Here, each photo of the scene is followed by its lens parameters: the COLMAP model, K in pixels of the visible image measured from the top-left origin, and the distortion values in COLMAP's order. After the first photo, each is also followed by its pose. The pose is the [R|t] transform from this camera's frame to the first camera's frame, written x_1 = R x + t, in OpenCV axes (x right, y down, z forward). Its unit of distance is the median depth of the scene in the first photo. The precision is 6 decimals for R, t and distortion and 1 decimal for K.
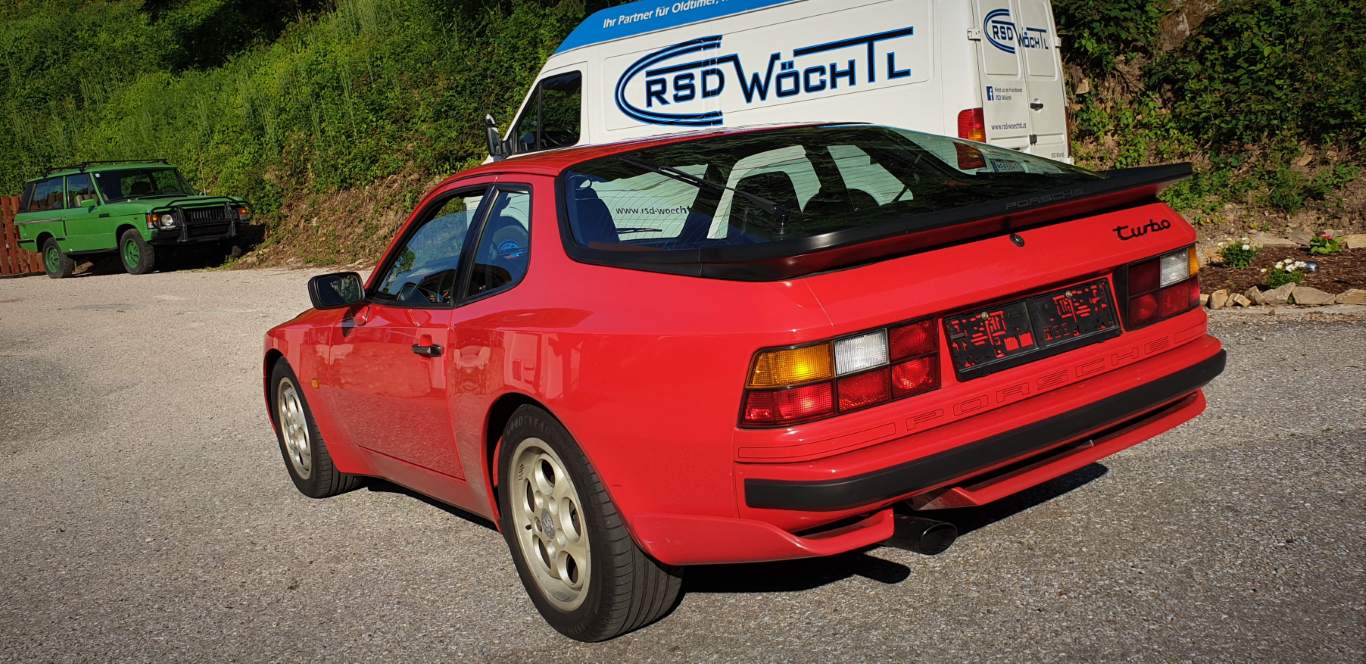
lens RADIAL K [[1003.4, 0, 682.6], [0, 1003.4, 360.8], [0, 0, 1]] dist [-0.185113, 0.000968]
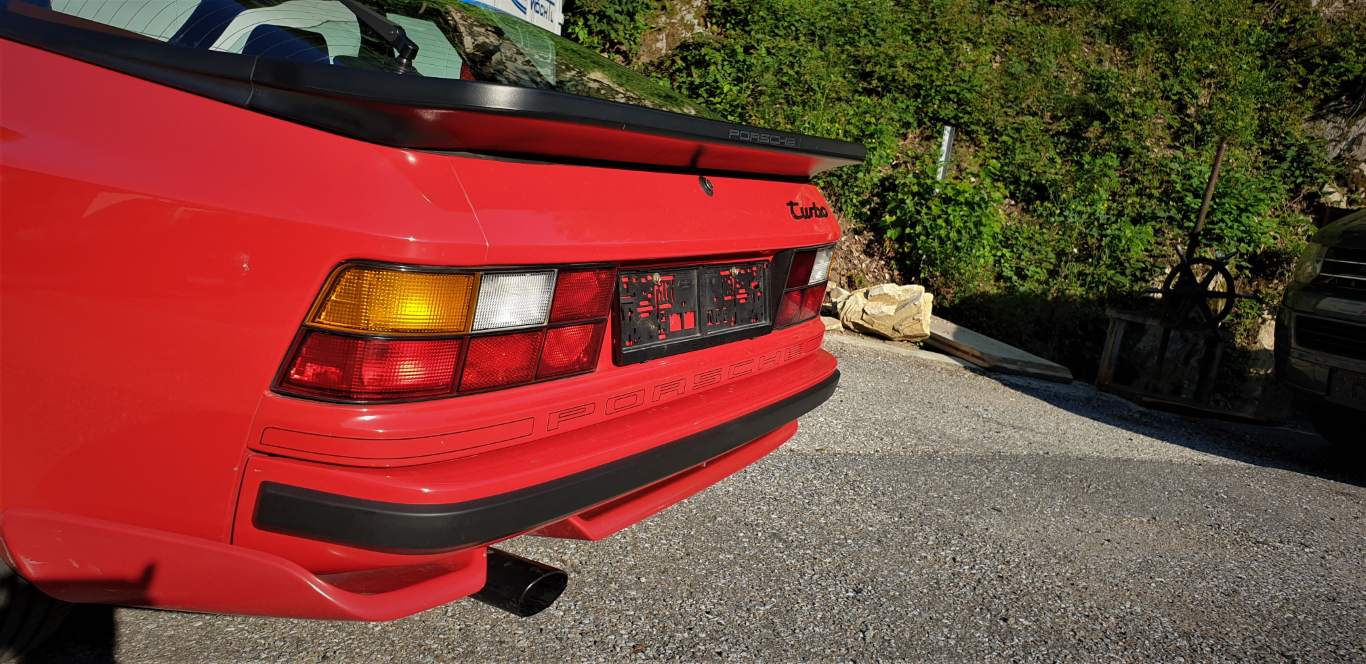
lens RADIAL K [[957.3, 0, 685.1], [0, 957.3, 321.7], [0, 0, 1]] dist [-0.031848, 0.004875]
pose [[0.814612, 0.168467, 0.555001, -0.051468], [-0.175017, 0.983682, -0.041706, 0.009793], [-0.552970, -0.063160, 0.830804, 0.400913]]
